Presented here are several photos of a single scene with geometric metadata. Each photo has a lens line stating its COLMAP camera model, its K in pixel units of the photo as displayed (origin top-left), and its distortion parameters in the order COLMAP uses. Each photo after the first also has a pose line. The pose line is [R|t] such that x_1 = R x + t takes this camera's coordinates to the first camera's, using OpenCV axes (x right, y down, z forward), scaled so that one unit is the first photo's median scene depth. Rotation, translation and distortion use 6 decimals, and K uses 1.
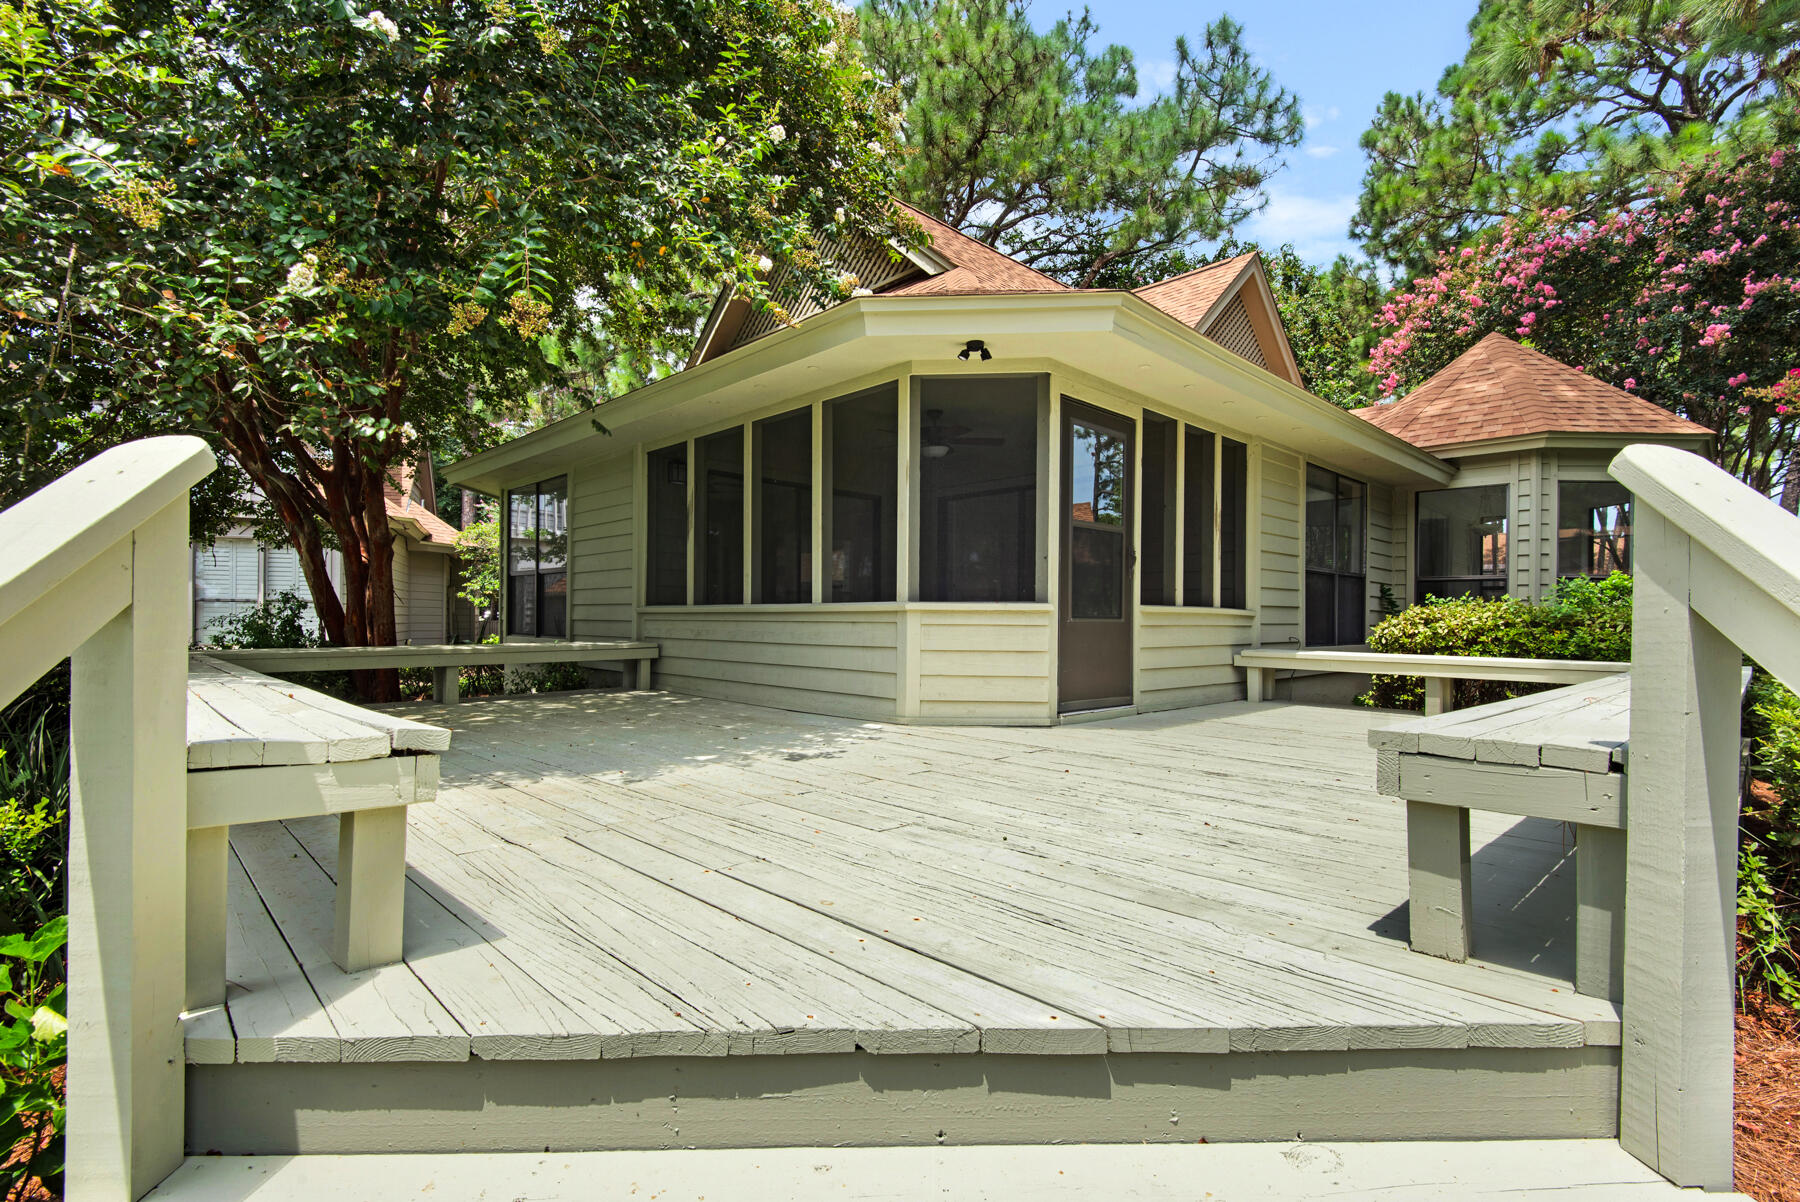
lens RADIAL K [[835.9, 0, 897.7], [0, 835.9, 626.8], [0, 0, 1]] dist [0.034748, 0.000146]
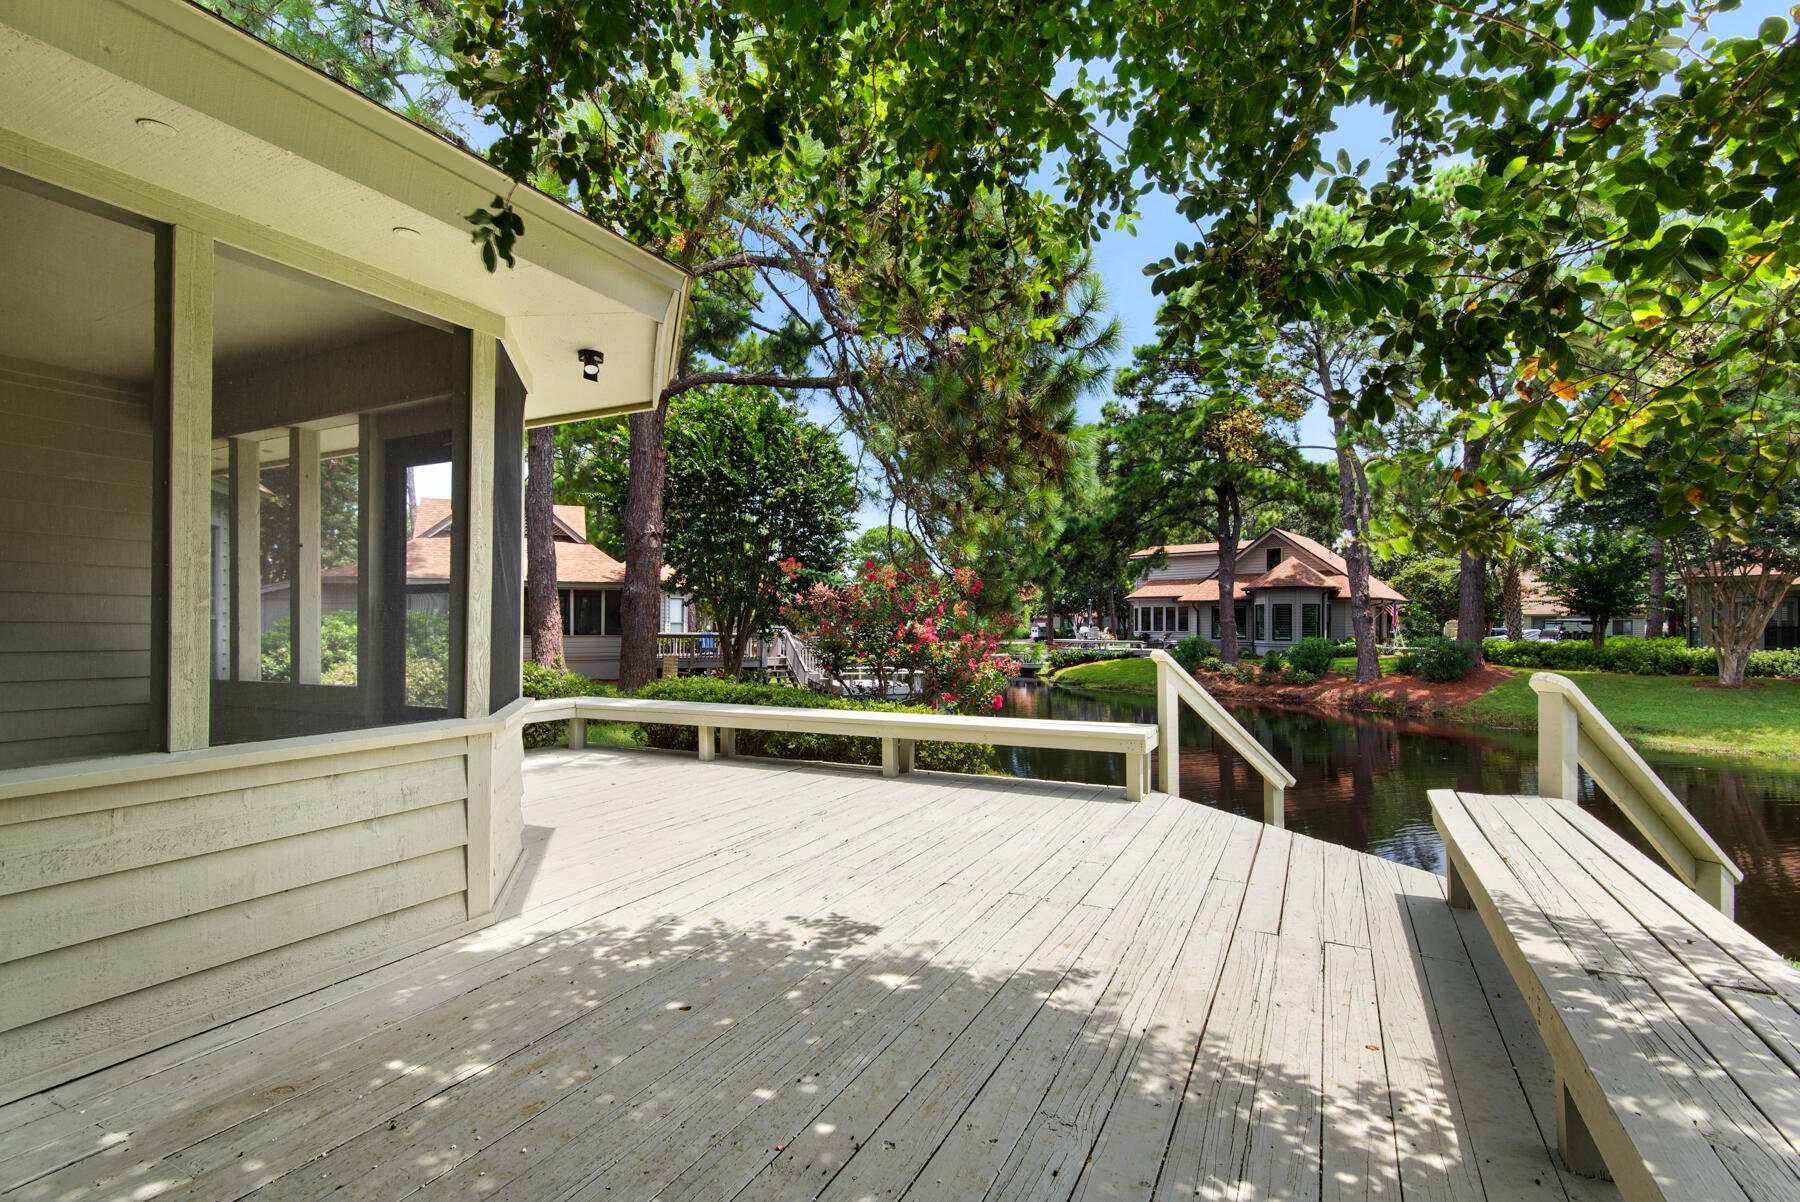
lens RADIAL K [[833.4, 0, 896.0], [0, 833.4, 607.4], [0, 0, 1]] dist [0.030549, -0.014650]
pose [[-0.326902, 0.003340, 0.945052, -1.501519], [-0.000544, 0.999993, -0.003722, -0.242544], [-0.945058, -0.001730, -0.326898, 2.108167]]
